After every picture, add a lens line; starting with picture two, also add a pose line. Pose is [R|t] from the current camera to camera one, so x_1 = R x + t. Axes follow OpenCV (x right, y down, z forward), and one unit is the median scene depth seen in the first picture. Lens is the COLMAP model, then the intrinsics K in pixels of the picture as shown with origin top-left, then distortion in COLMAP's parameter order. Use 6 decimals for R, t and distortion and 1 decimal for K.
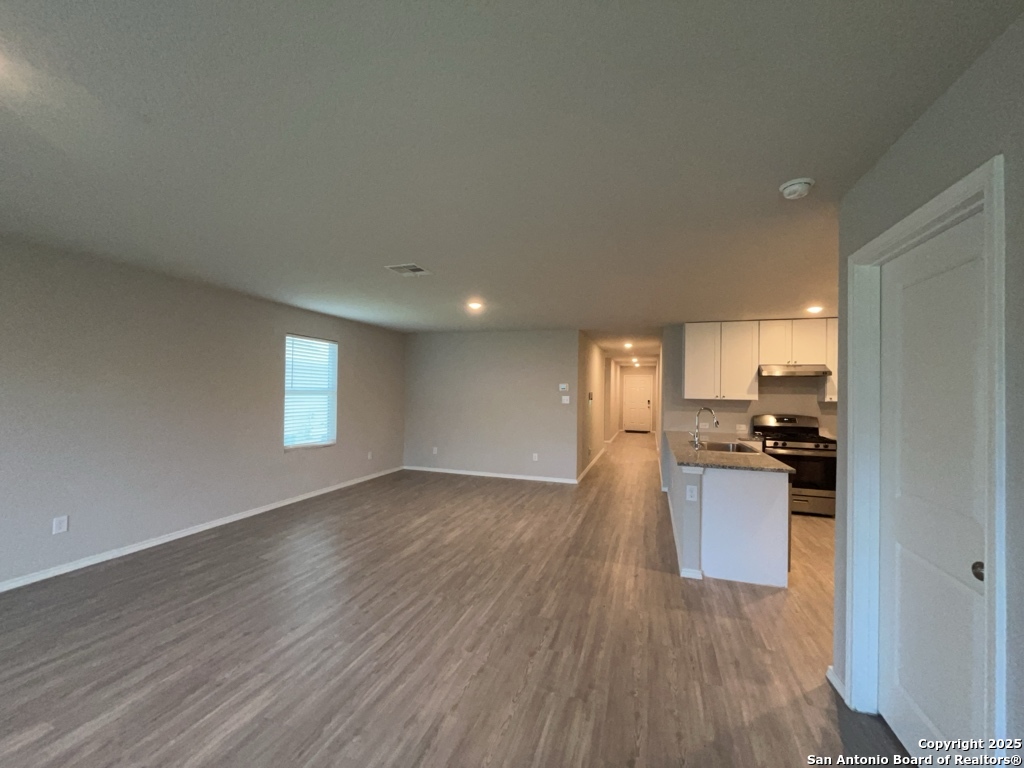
lens RADIAL K [[411.9, 0, 512.0], [0, 411.9, 384.0], [0, 0, 1]] dist [-0.001865, -0.000135]
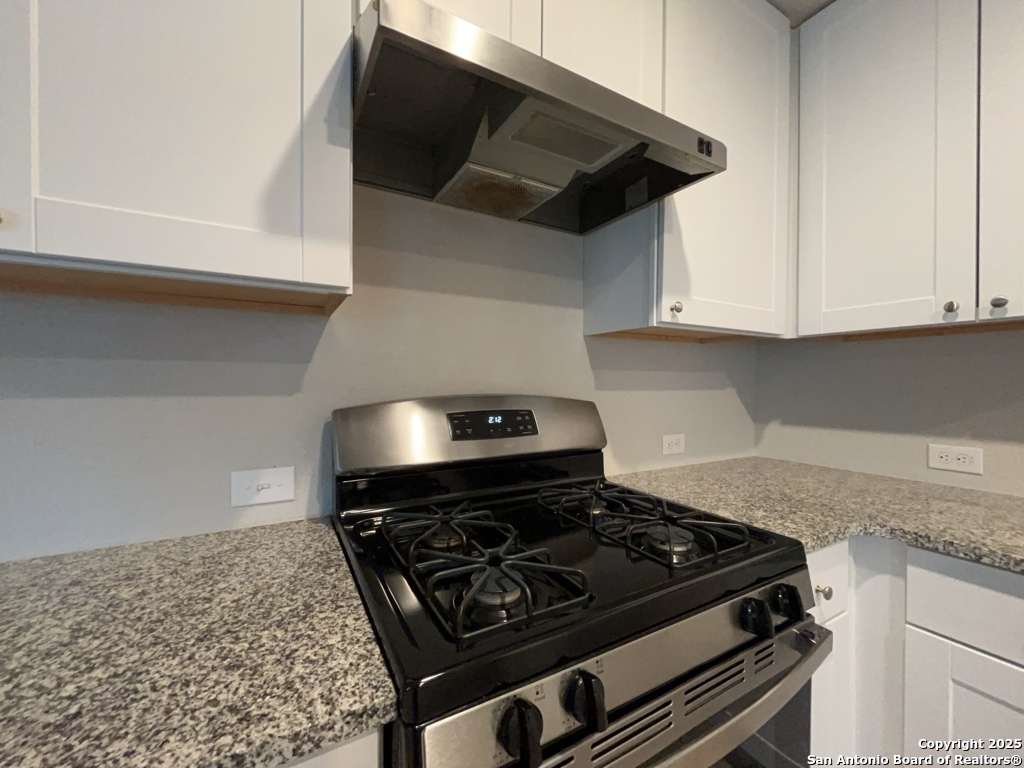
lens RADIAL K [[411.9, 0, 512.0], [0, 411.9, 384.0], [0, 0, 1]] dist [-0.001865, -0.000135]
pose [[0.663037, -0.016893, 0.748396, 0.532483], [-0.002775, 0.999683, 0.025023, 0.064902], [-0.748582, -0.018668, 0.662780, 0.874443]]
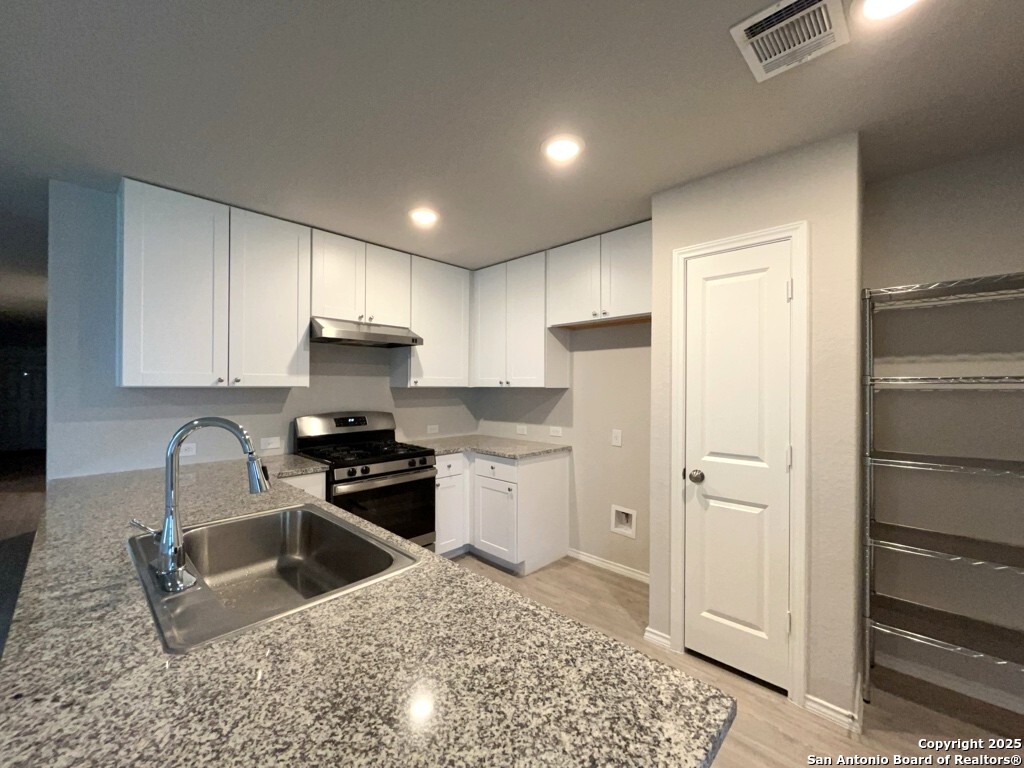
lens RADIAL K [[411.9, 0, 512.0], [0, 411.9, 384.0], [0, 0, 1]] dist [-0.001865, -0.000135]
pose [[0.420614, -0.012279, 0.907157, 0.248928], [-0.011279, 0.999760, 0.018763, 0.023491], [-0.907170, -0.018124, 0.420374, 0.568105]]
